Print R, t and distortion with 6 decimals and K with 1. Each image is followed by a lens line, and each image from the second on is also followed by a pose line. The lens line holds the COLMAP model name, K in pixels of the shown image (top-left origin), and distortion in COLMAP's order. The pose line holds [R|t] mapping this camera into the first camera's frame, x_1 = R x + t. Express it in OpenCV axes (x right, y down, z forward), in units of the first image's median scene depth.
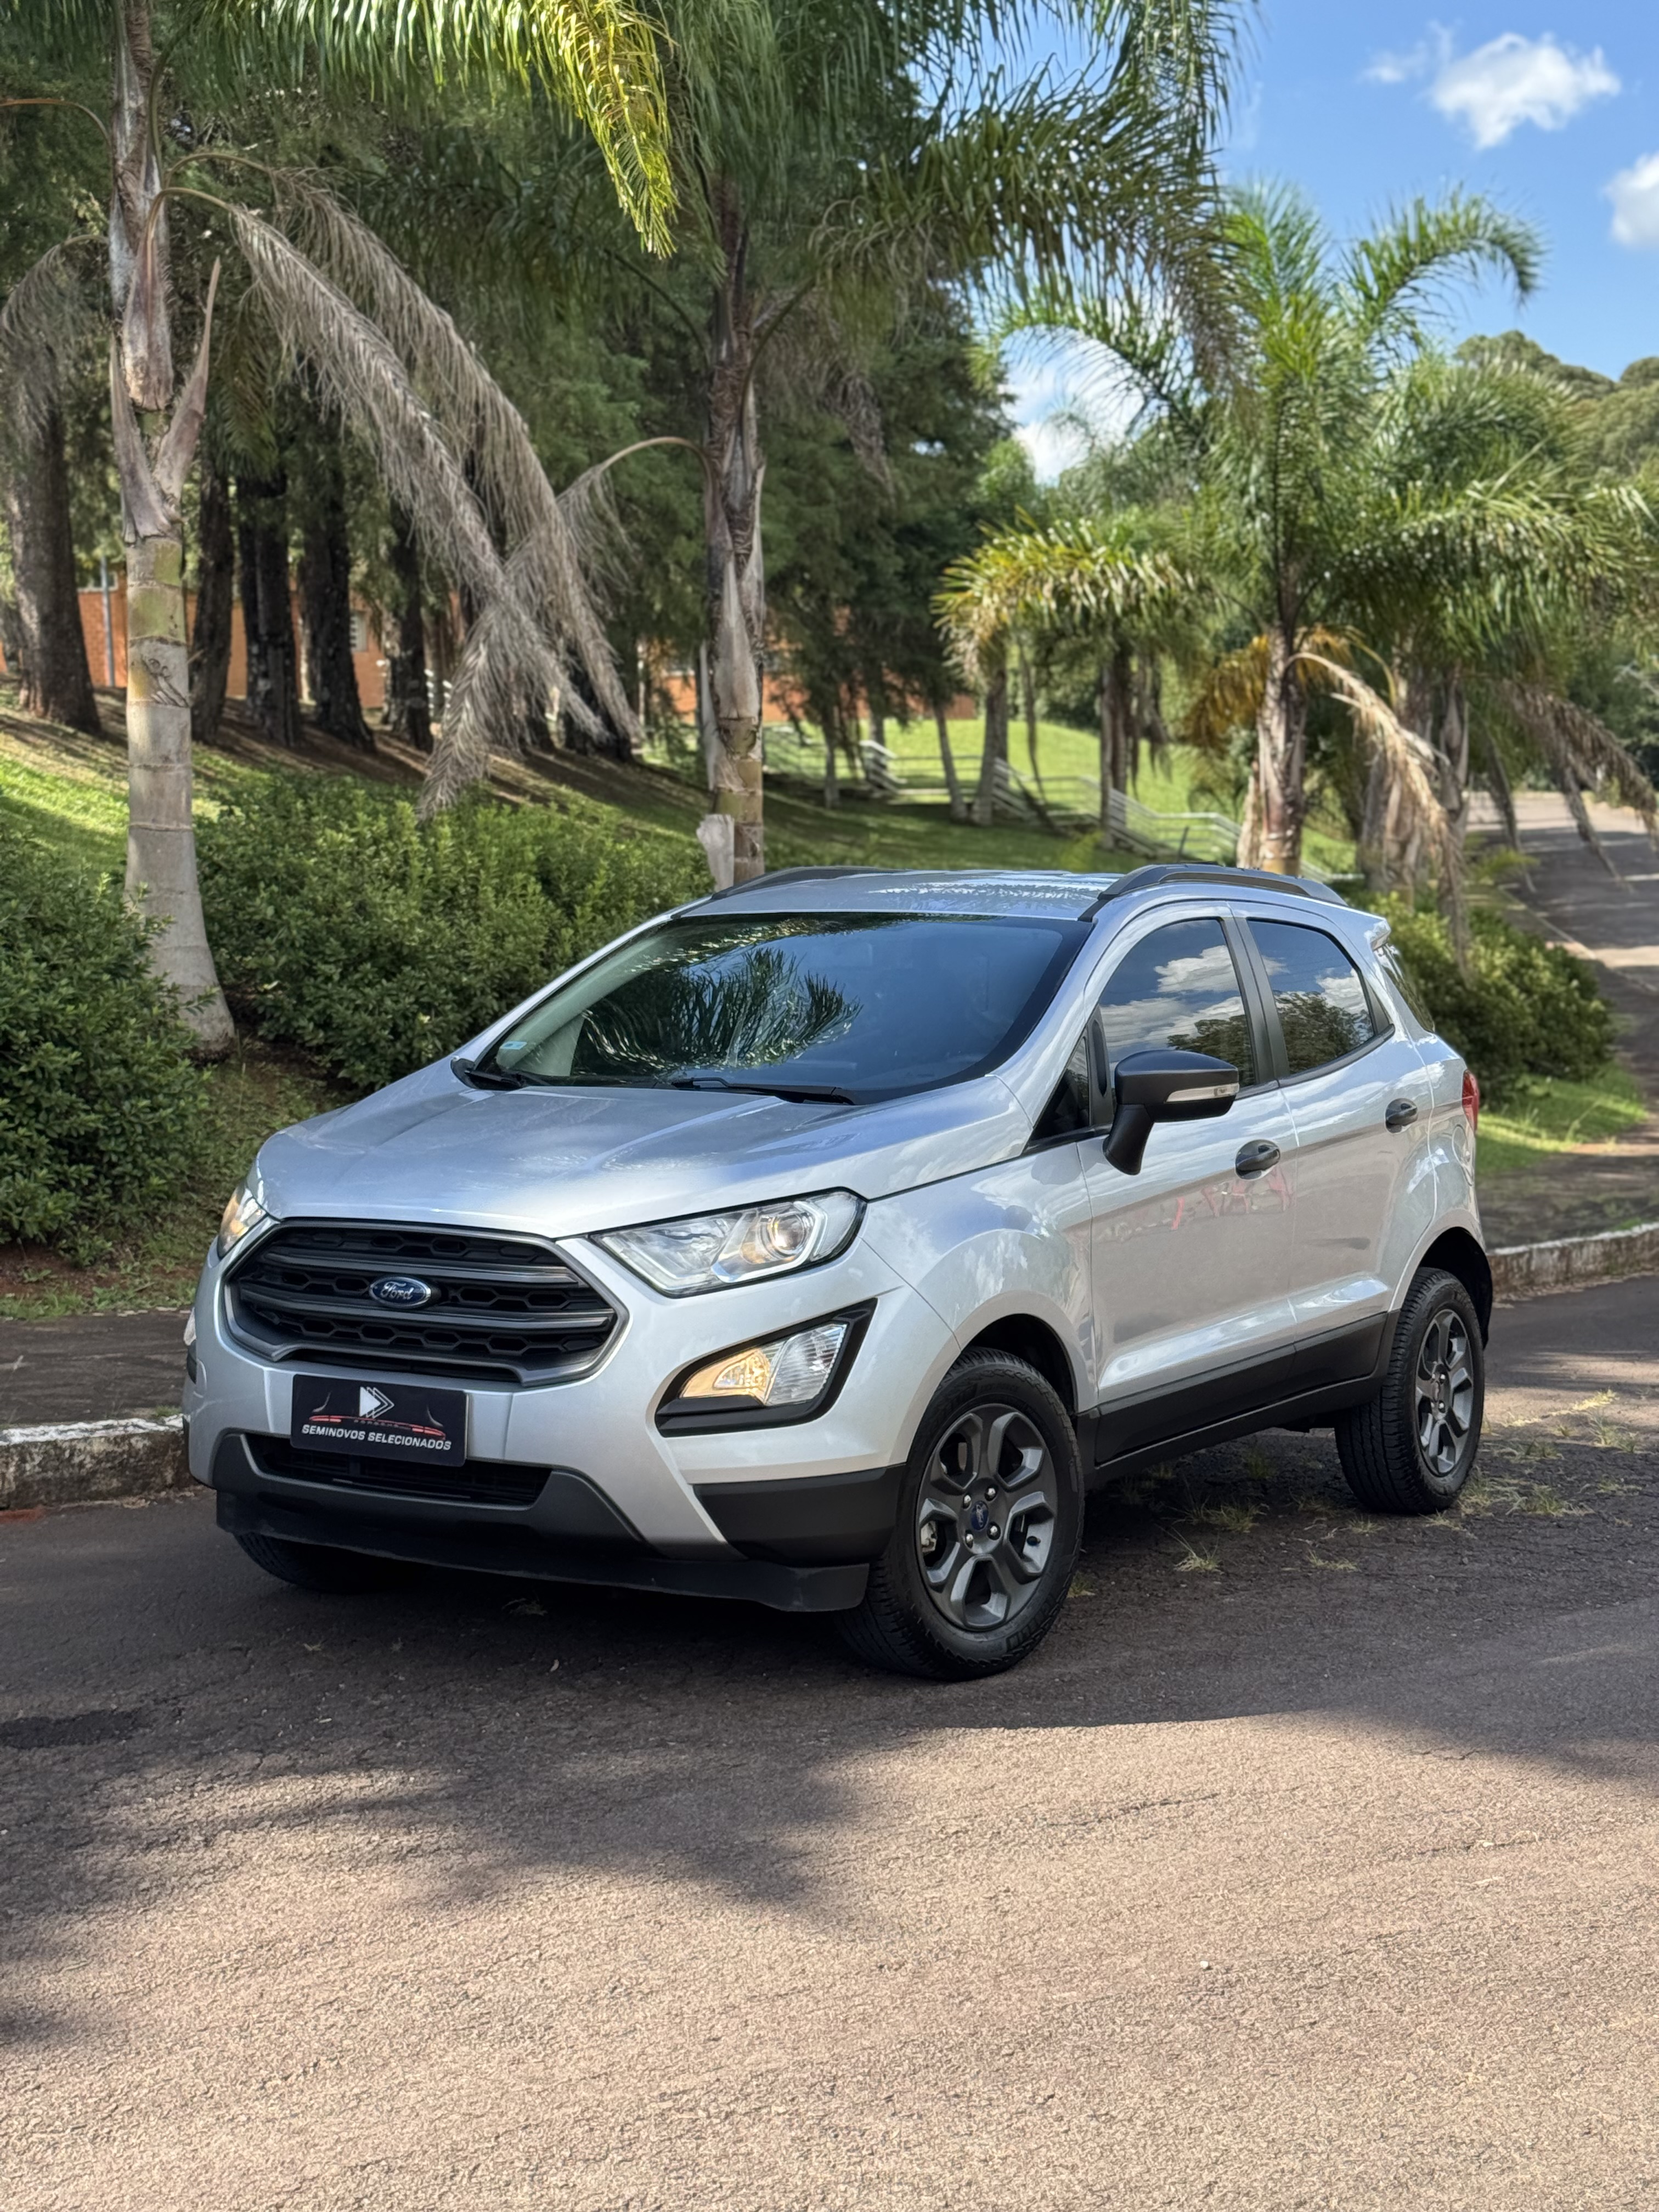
lens RADIAL K [[3067.5, 0, 832.0], [0, 3067.5, 1105.7], [0, 0, 1]] dist [0.031321, 0.000000]
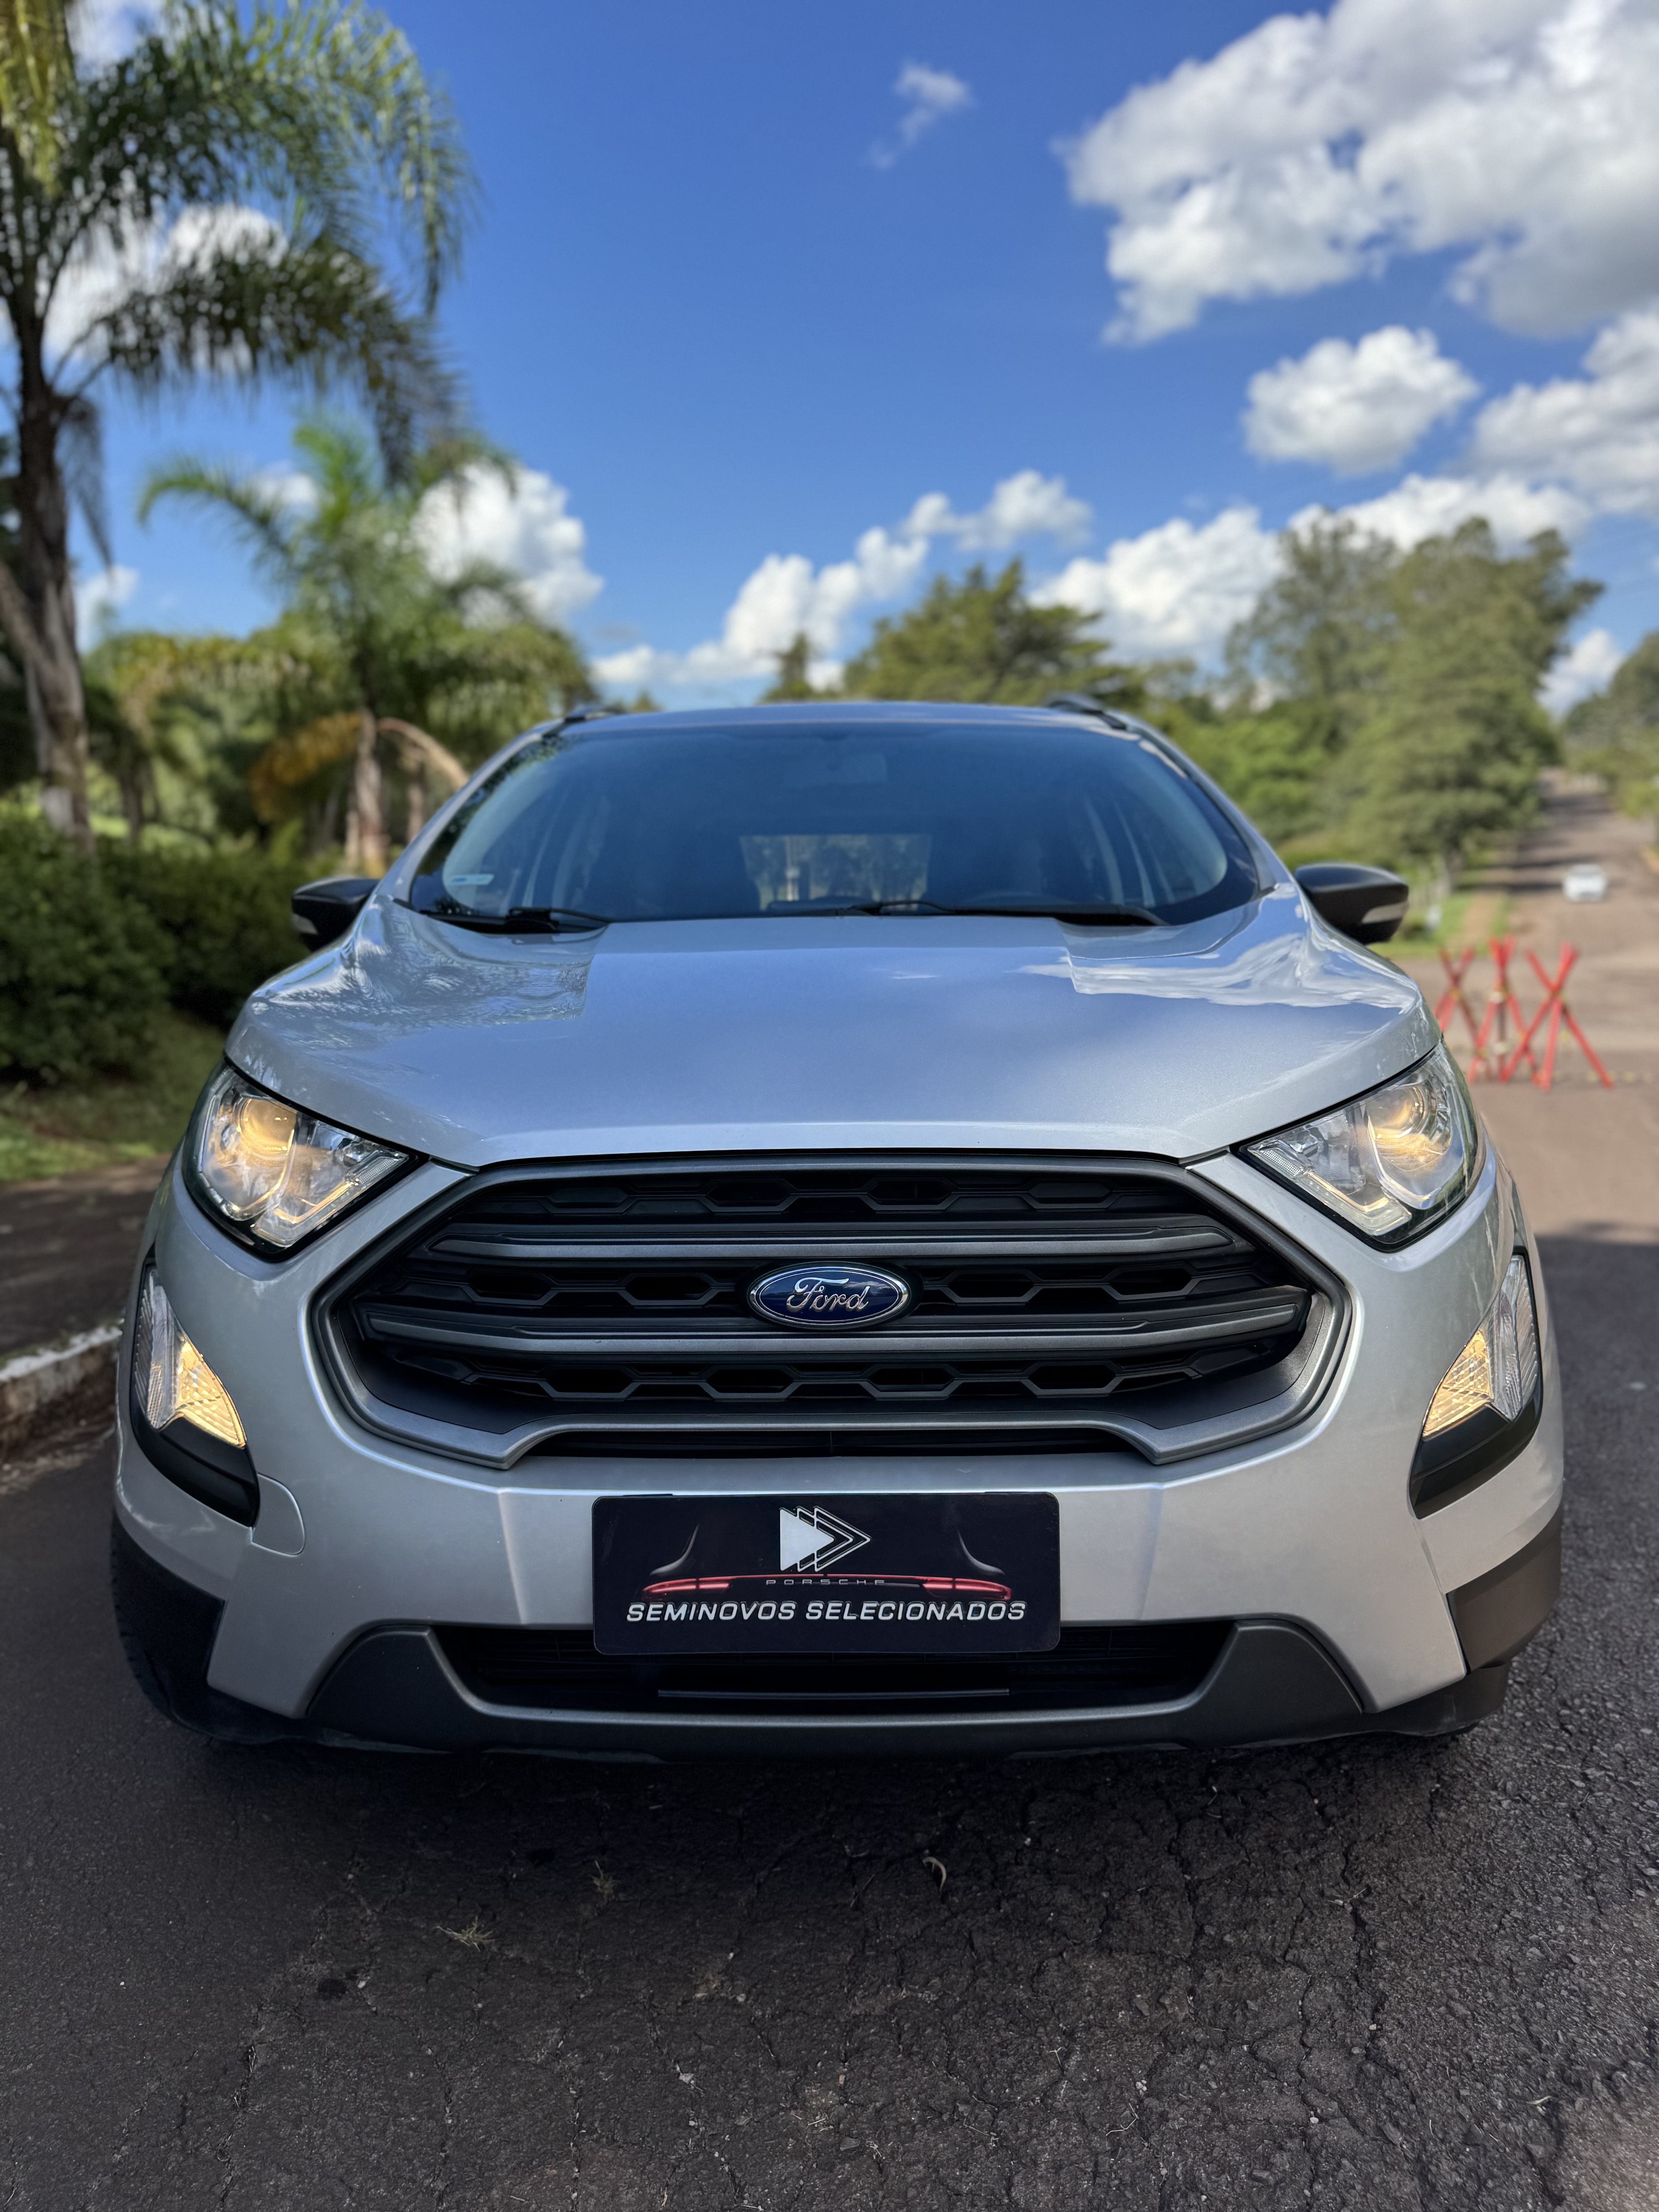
lens RADIAL K [[1592.0, 0, 821.9], [0, 1592.0, 1110.1], [0, 0, 1]] dist [0.003731, -0.003264]
pose [[0.861385, -0.067706, 0.503419, -0.266082], [0.042973, 0.997237, 0.060592, 0.016816], [-0.506131, -0.030559, 0.861915, 0.791822]]
